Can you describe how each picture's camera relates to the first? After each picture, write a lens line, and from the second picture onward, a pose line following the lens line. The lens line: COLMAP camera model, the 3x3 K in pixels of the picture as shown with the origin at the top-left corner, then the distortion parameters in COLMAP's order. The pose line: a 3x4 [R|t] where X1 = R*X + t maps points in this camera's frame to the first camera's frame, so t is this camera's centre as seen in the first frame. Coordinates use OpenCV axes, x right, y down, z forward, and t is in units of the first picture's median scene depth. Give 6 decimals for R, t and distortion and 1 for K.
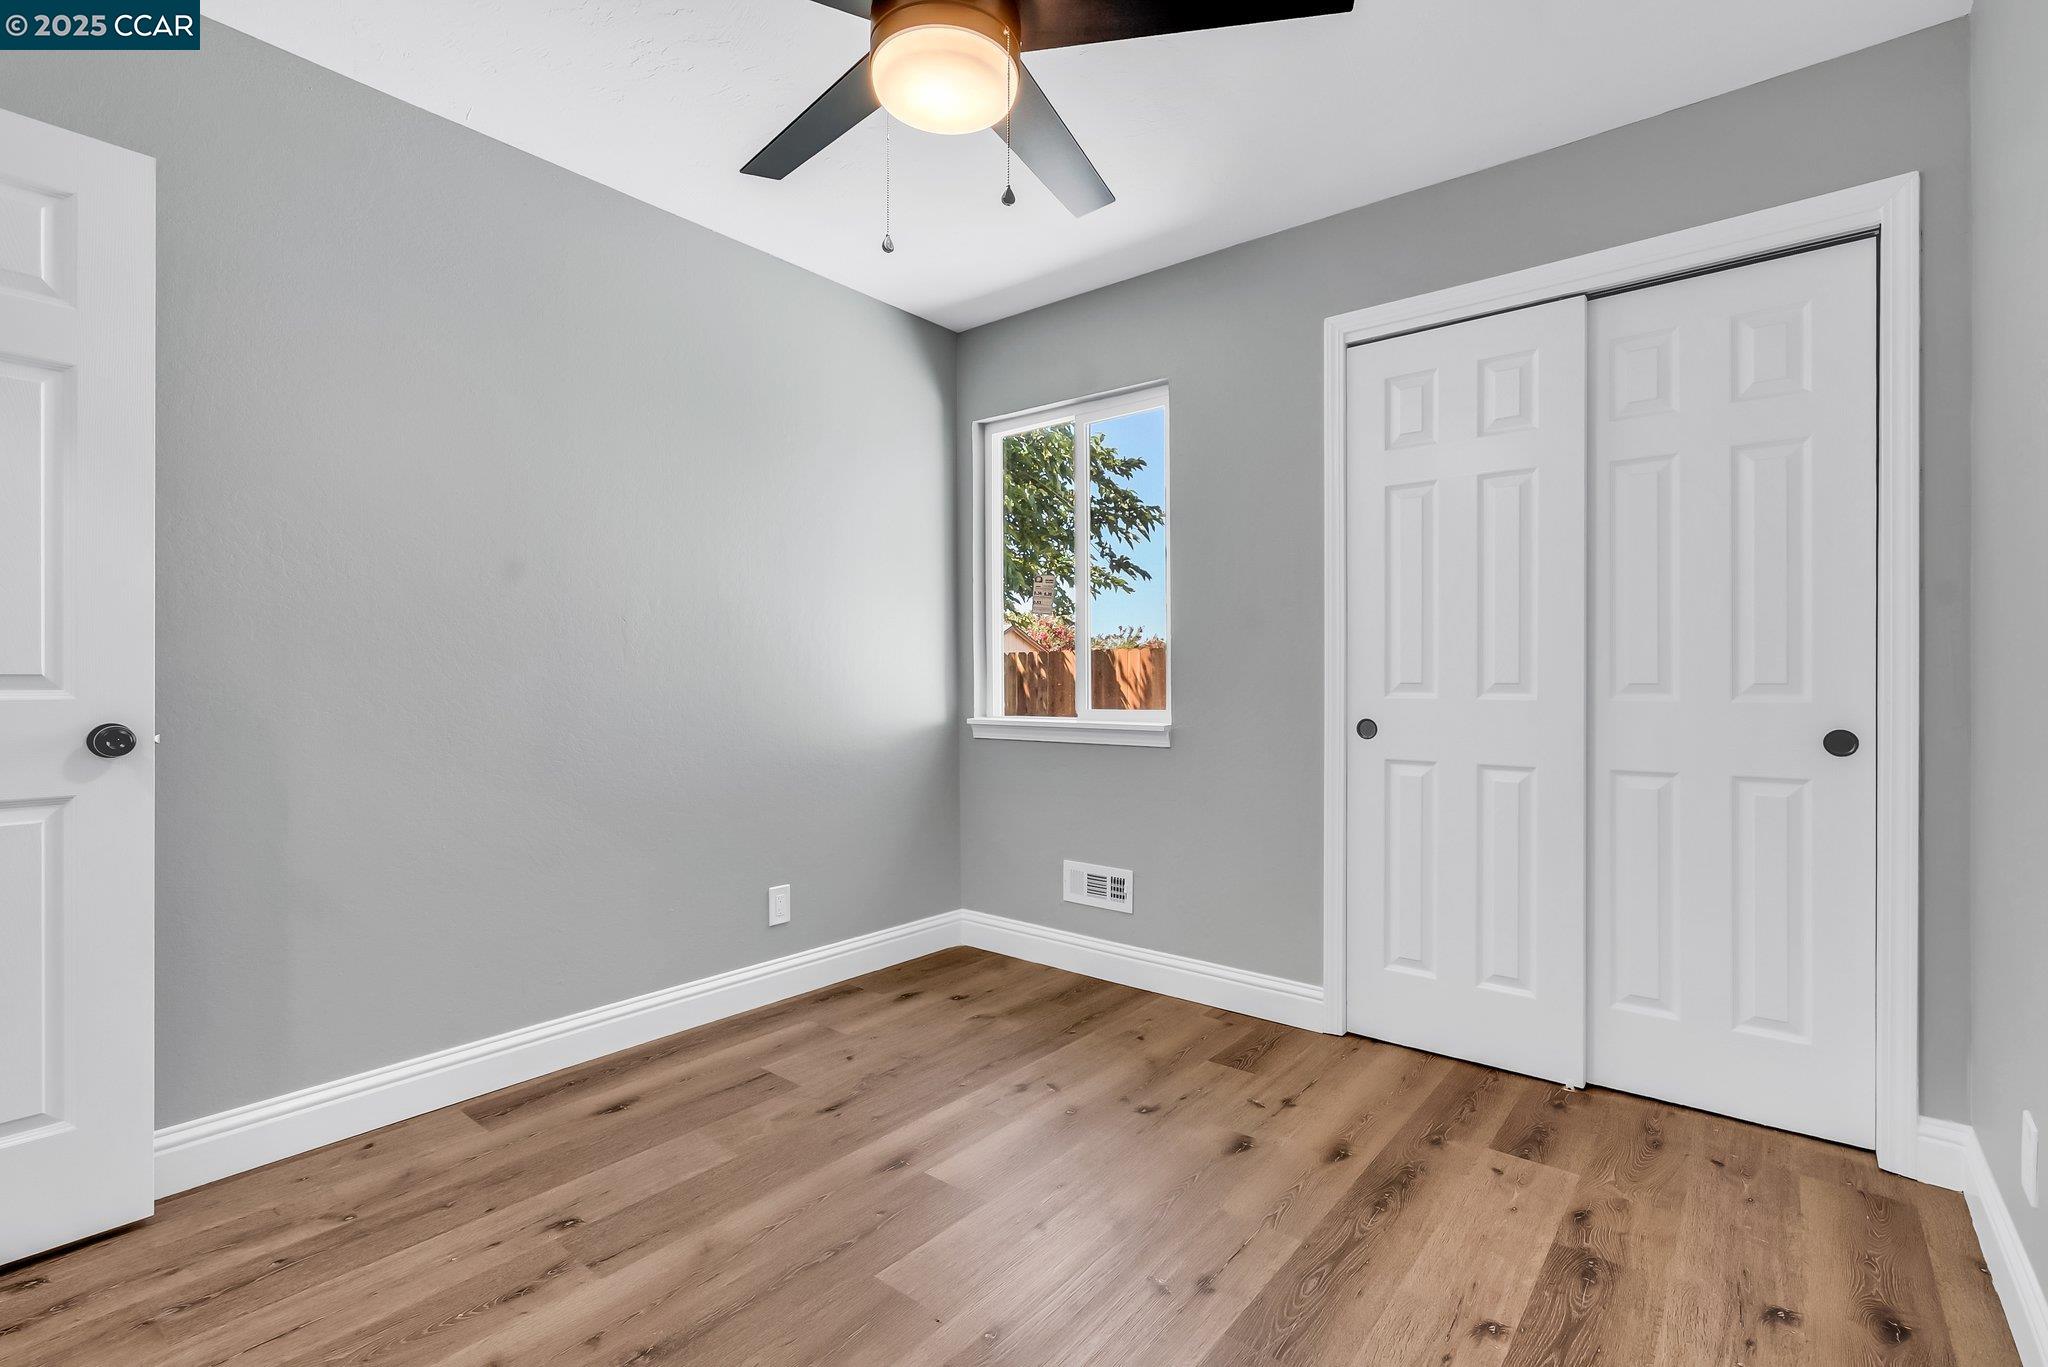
lens RADIAL K [[929.7, 0, 1032.2], [0, 929.7, 687.3], [0, 0, 1]] dist [-0.007076, 0.001902]
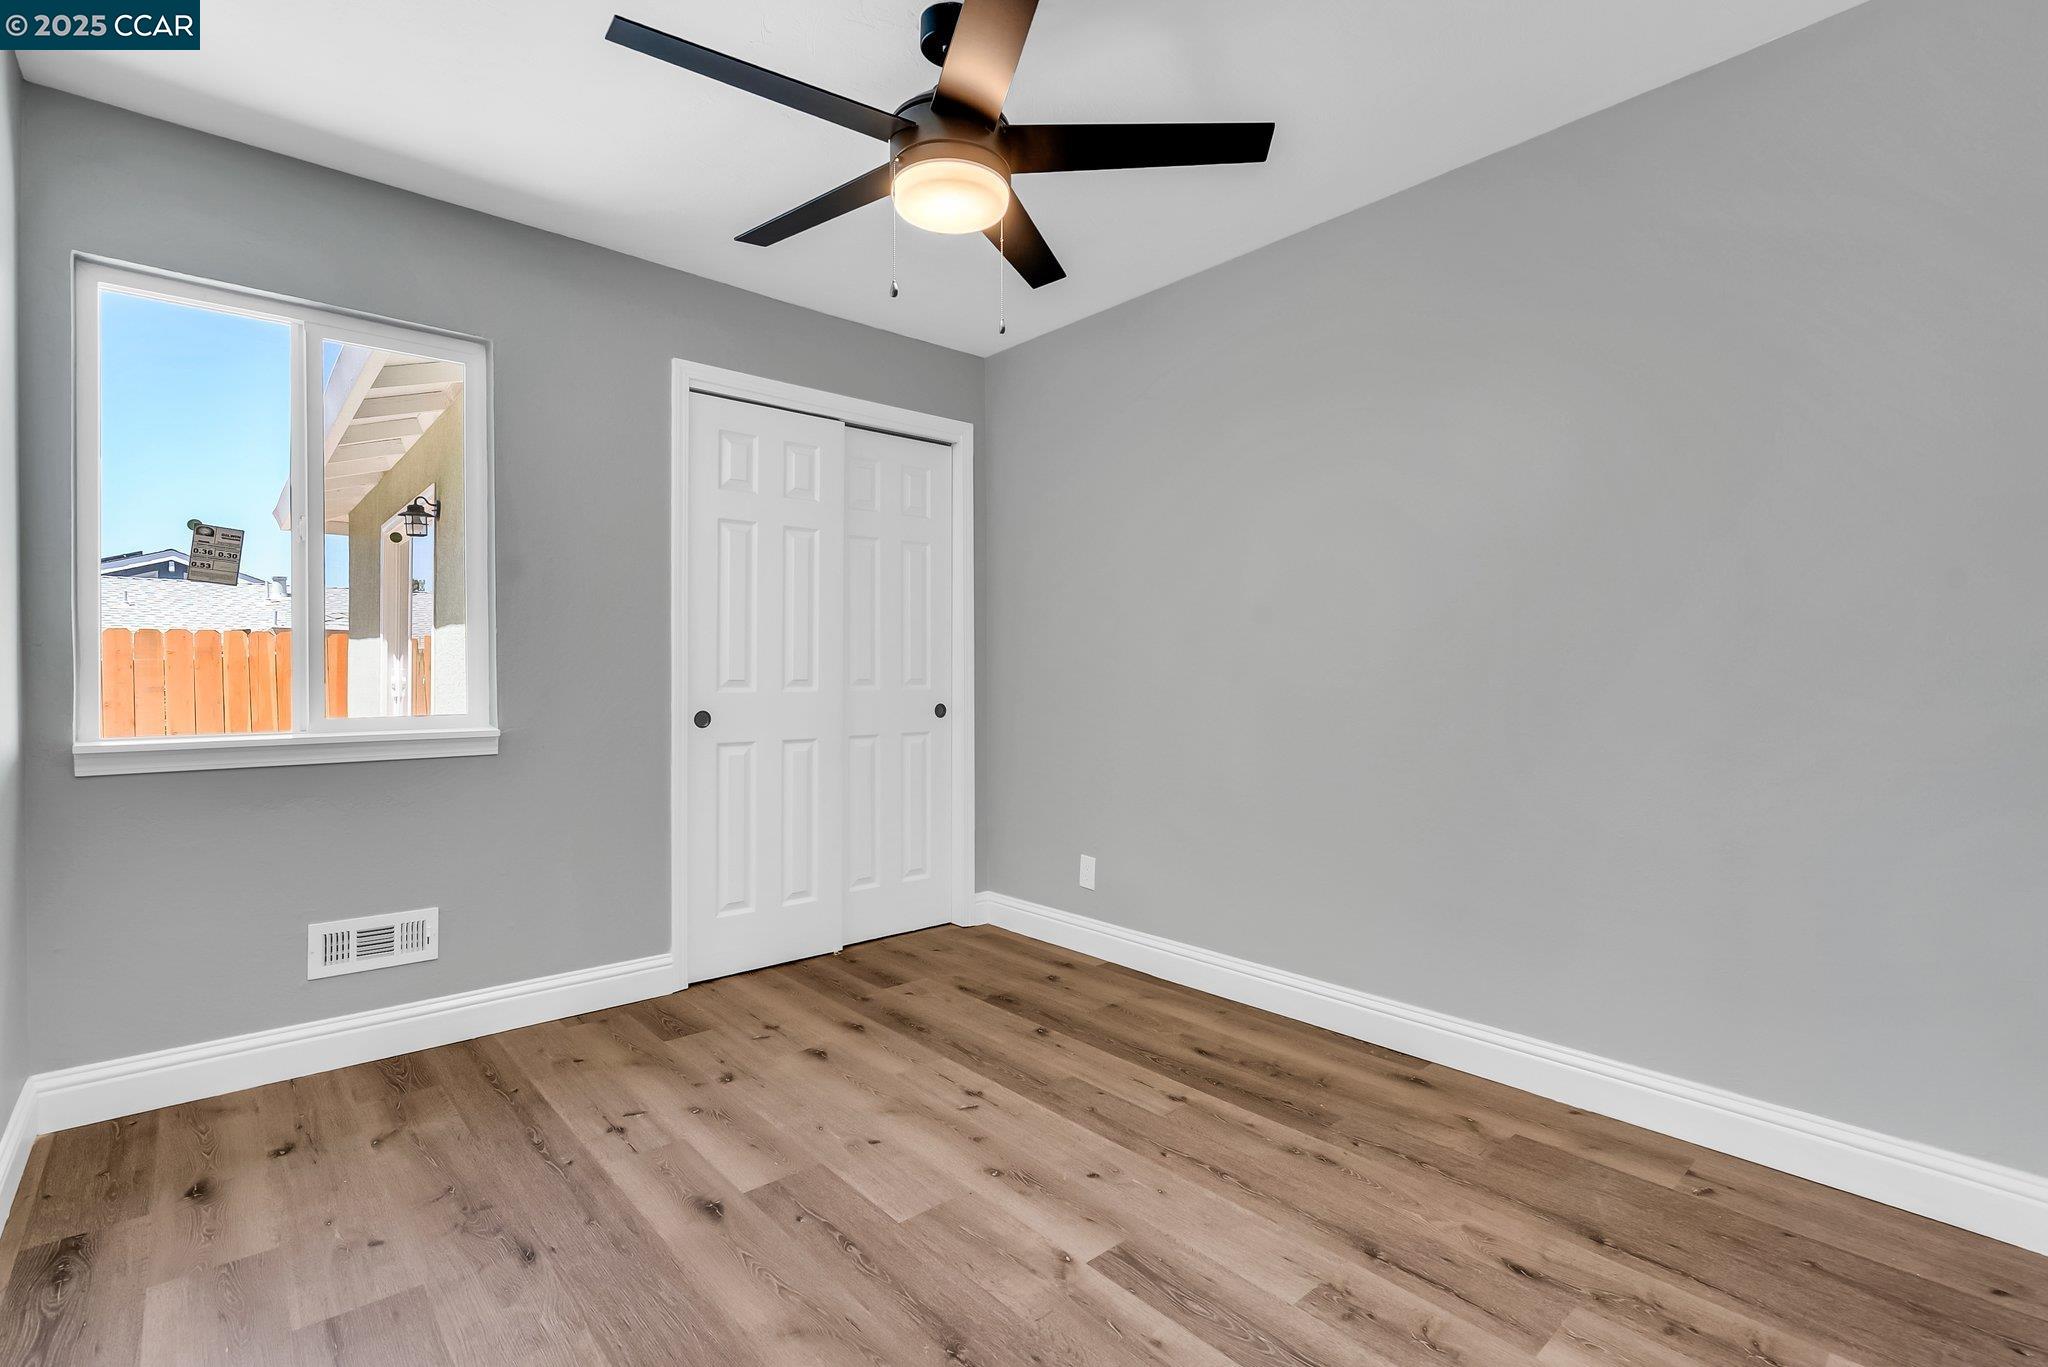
lens RADIAL K [[929.7, 0, 1032.5], [0, 929.7, 673.4], [0, 0, 1]] dist [-0.007076, 0.001902]
pose [[0.165245, -0.000575, 0.986252, -0.864408], [0.008327, 0.999965, -0.000813, -0.011021], [-0.986217, 0.008346, 0.165244, 0.459665]]
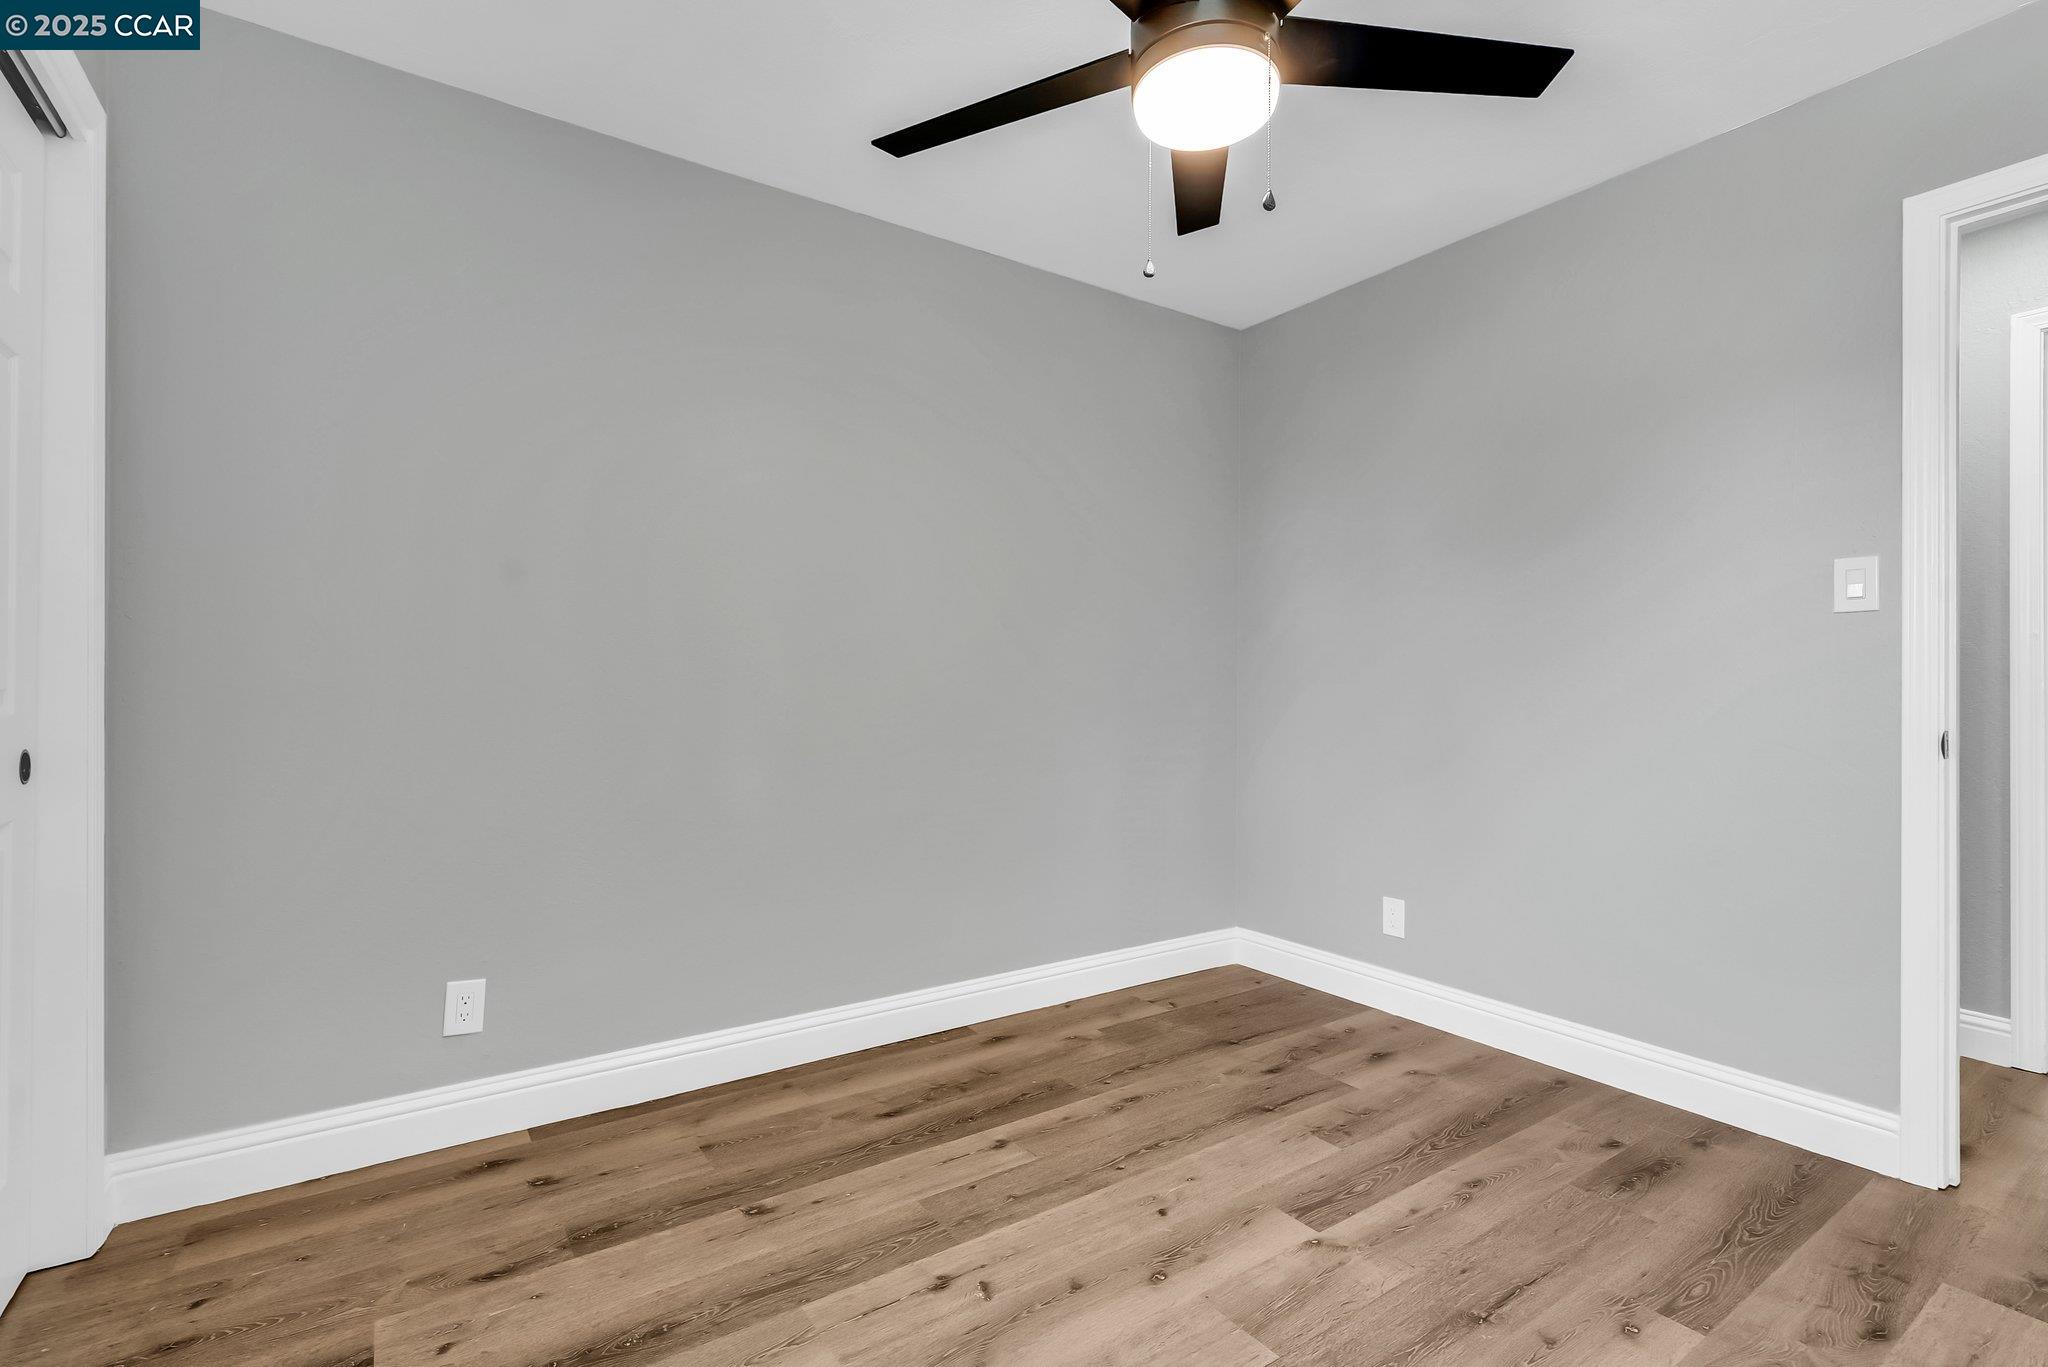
lens RADIAL K [[929.7, 0, 1016.2], [0, 929.7, 678.2], [0, 0, 1]] dist [-0.007076, 0.001902]
pose [[-0.954012, -0.002083, 0.299762, -0.136979], [-0.002190, 0.999998, -0.000023, -0.015277], [-0.299761, -0.000678, -0.954014, 1.356205]]
